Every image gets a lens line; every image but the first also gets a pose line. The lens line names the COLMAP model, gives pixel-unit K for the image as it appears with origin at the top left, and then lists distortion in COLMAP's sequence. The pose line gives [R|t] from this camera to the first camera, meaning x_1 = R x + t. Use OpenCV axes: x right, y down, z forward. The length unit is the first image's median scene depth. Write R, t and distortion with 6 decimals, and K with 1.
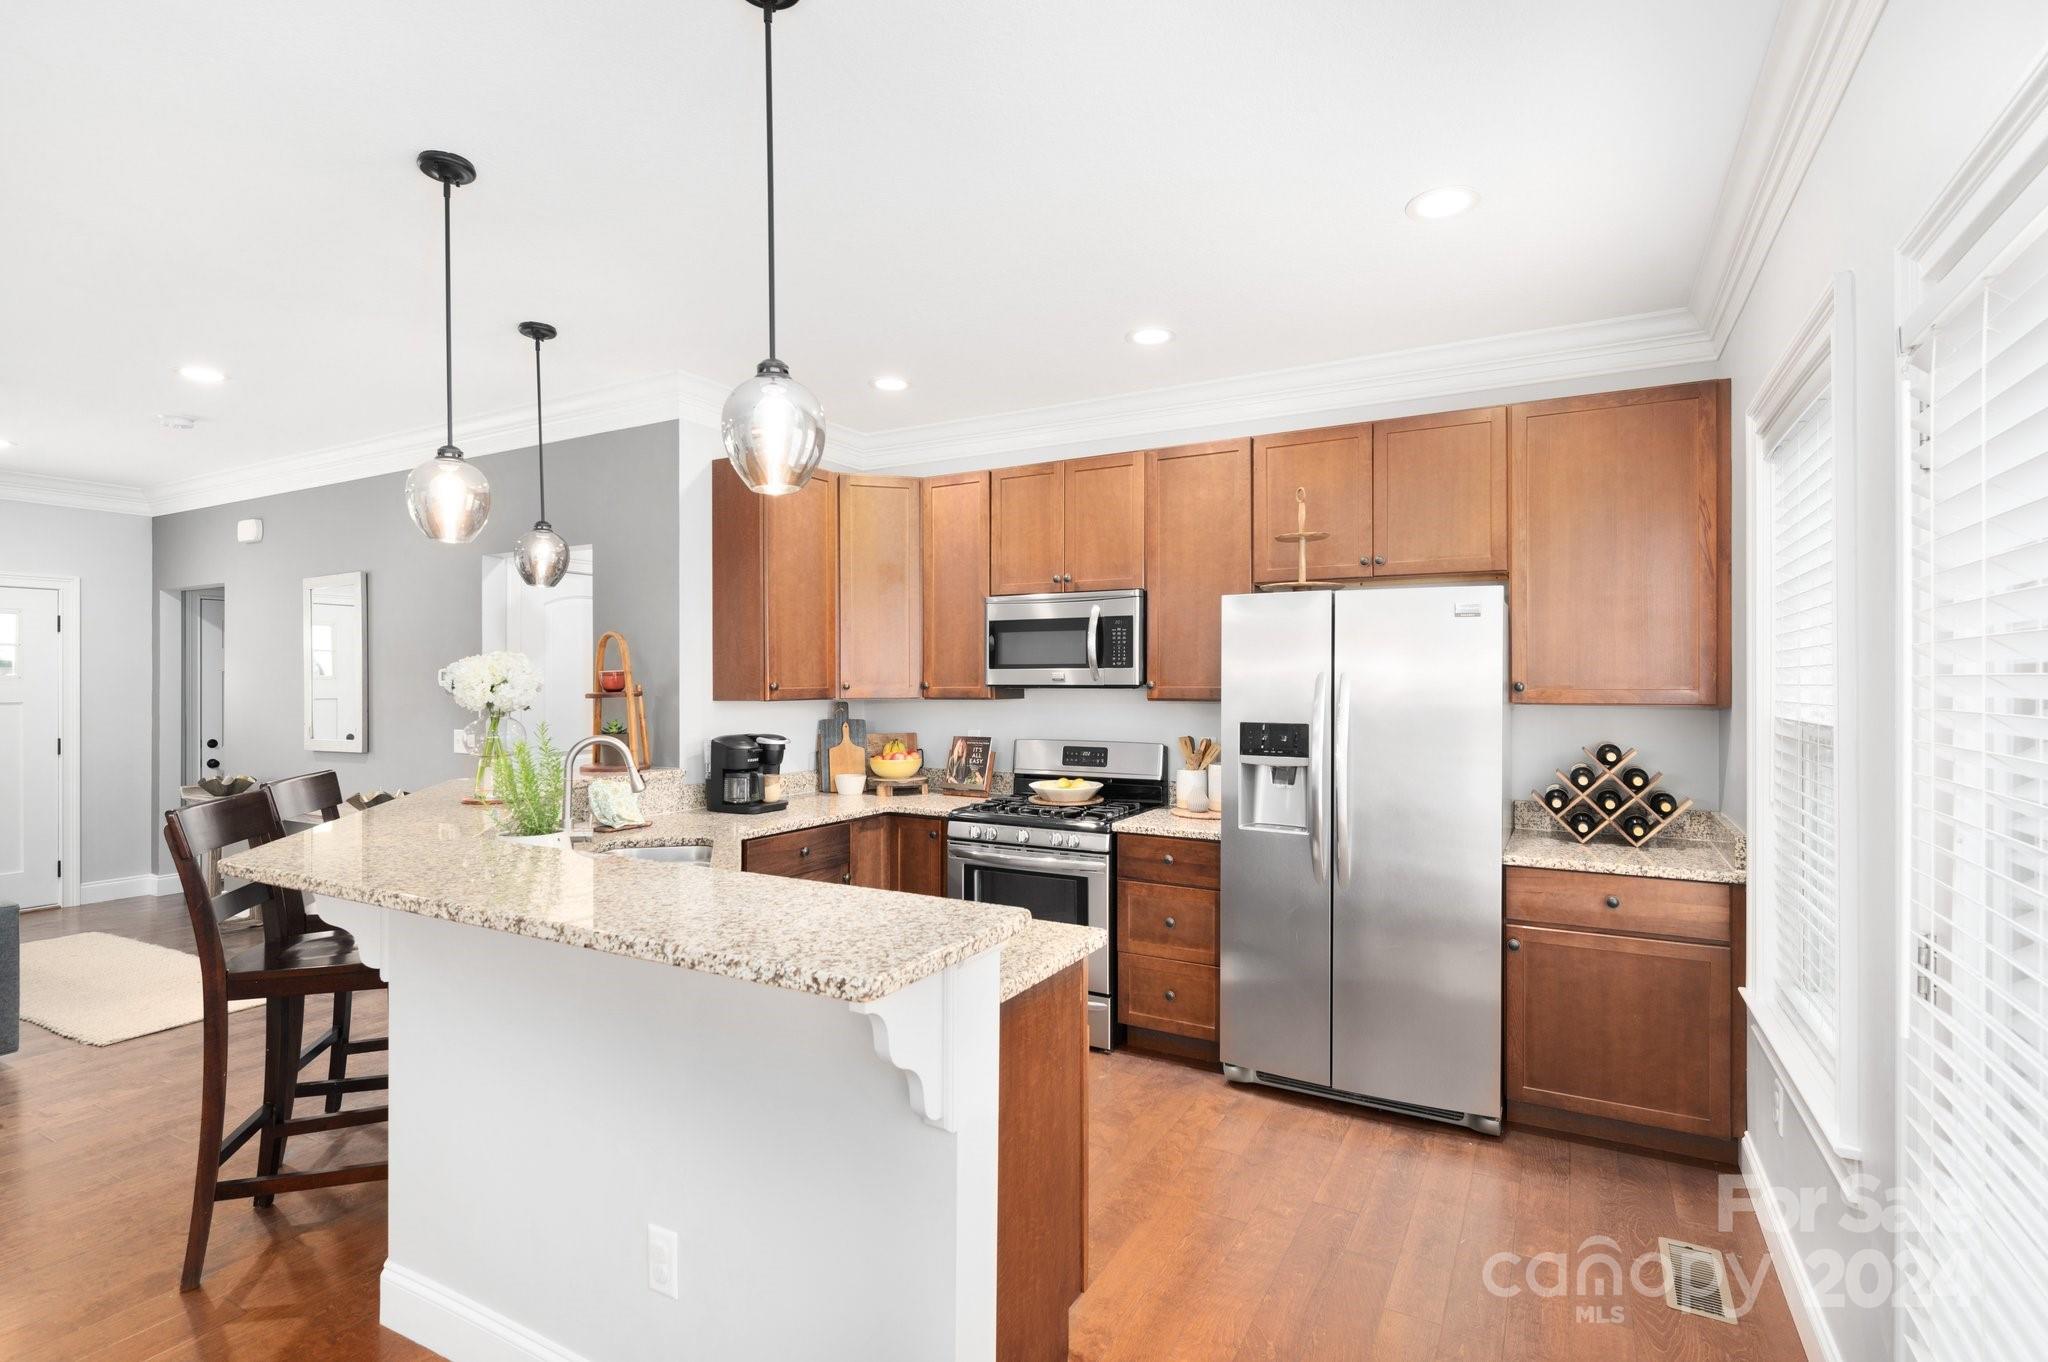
lens RADIAL K [[1002.5, 0, 1020.9], [0, 1002.5, 681.2], [0, 0, 1]] dist [-0.004626, 0.004343]
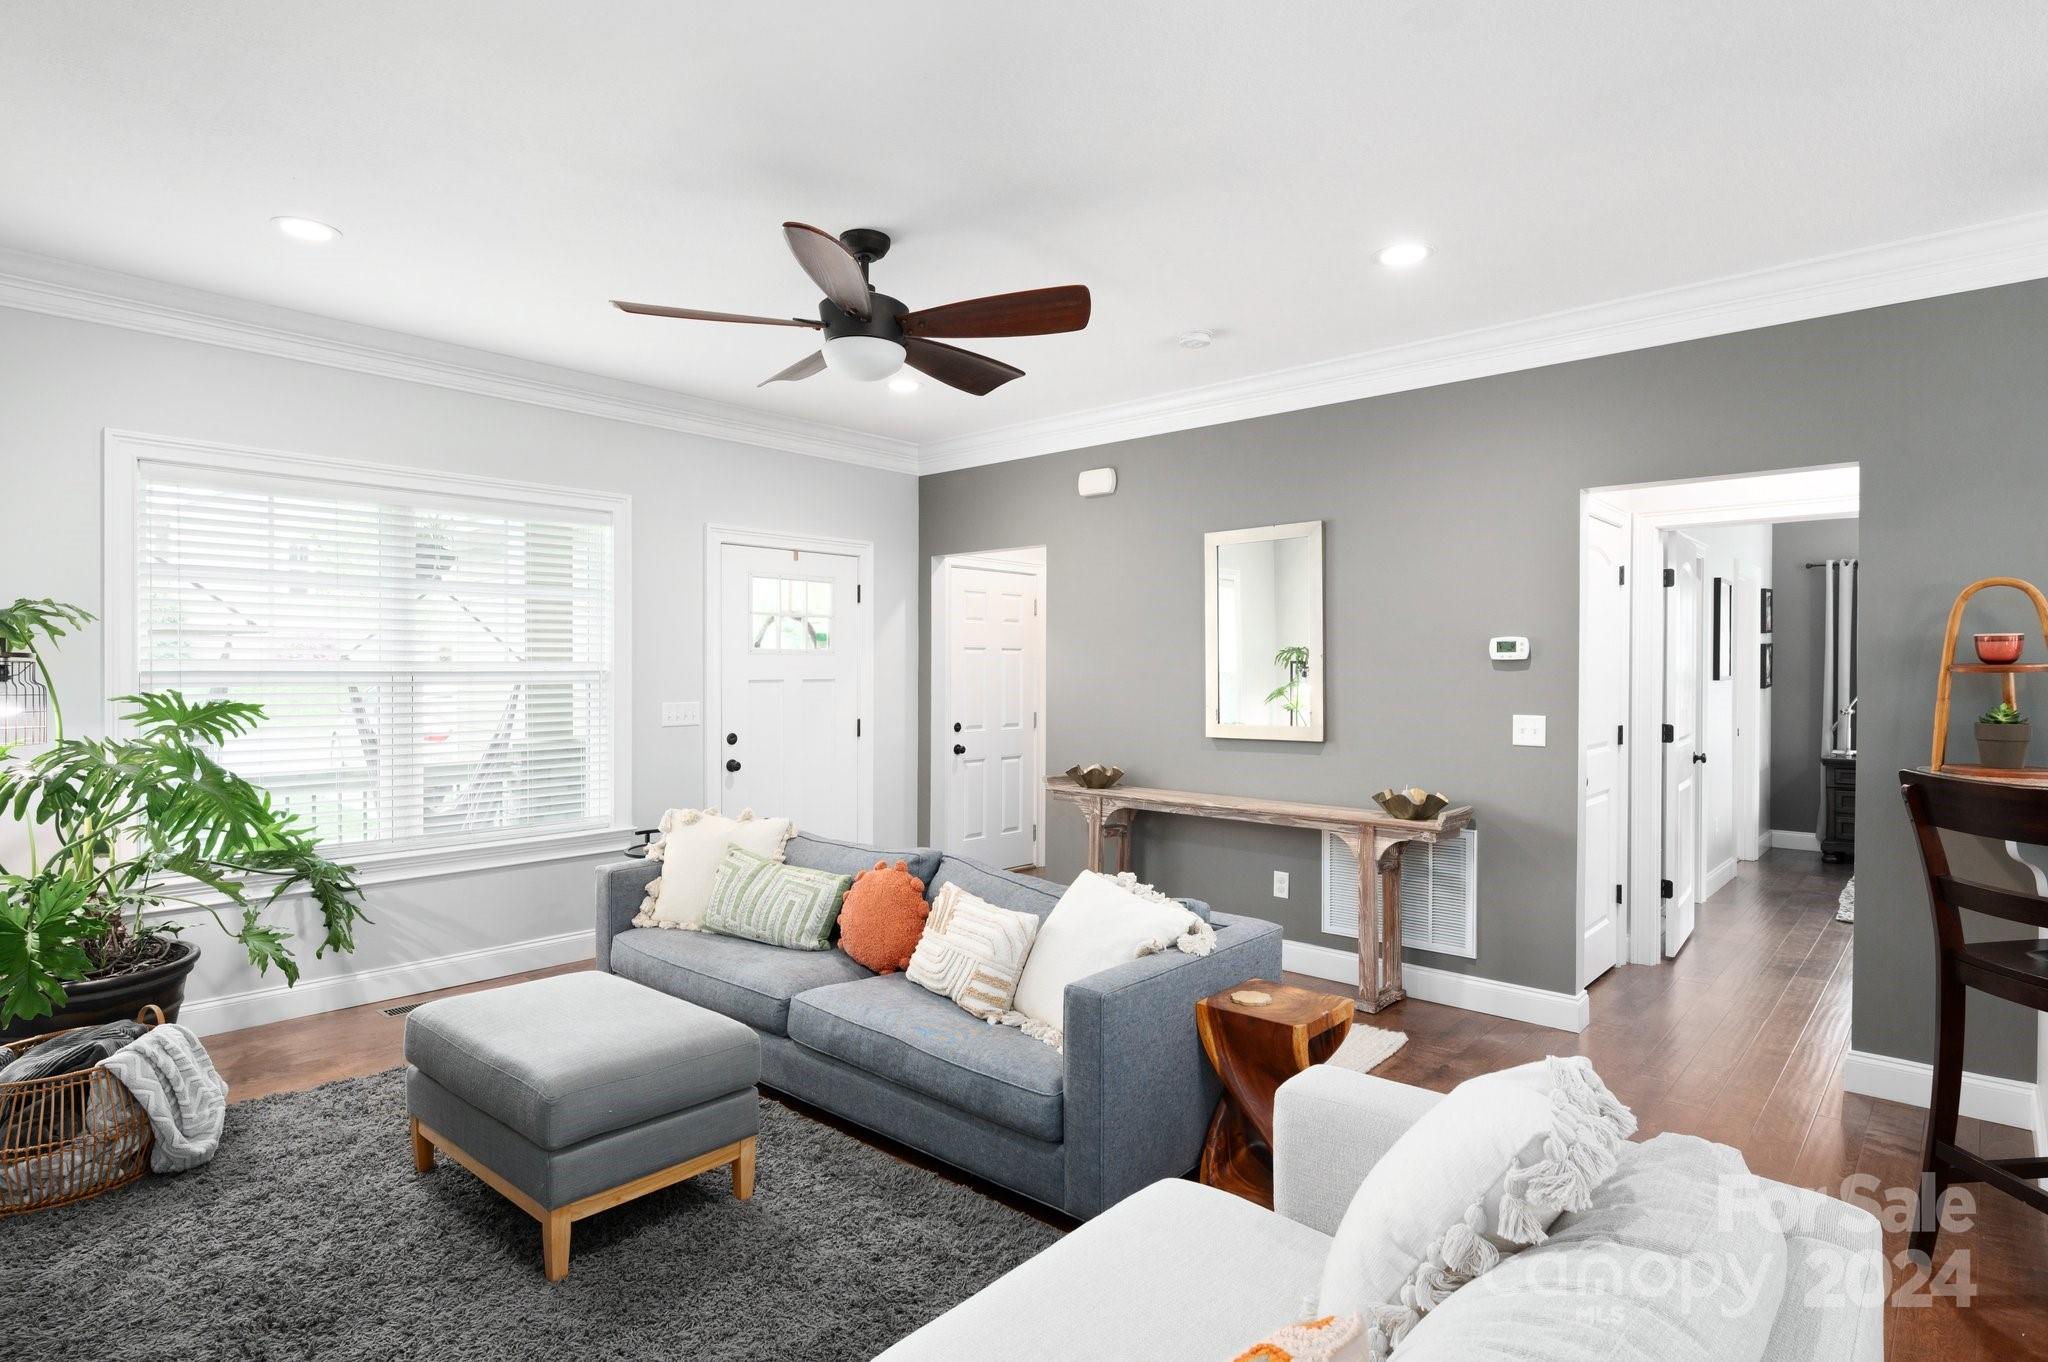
lens RADIAL K [[1058.6, 0, 1015.0], [0, 1058.6, 678.6], [0, 0, 1]] dist [-0.002699, 0.000389]
pose [[0.974133, 0.005018, -0.225918, -0.912443], [-0.003077, 0.999955, 0.008942, 0.016823], [0.225953, -0.008016, 0.974105, 0.124416]]
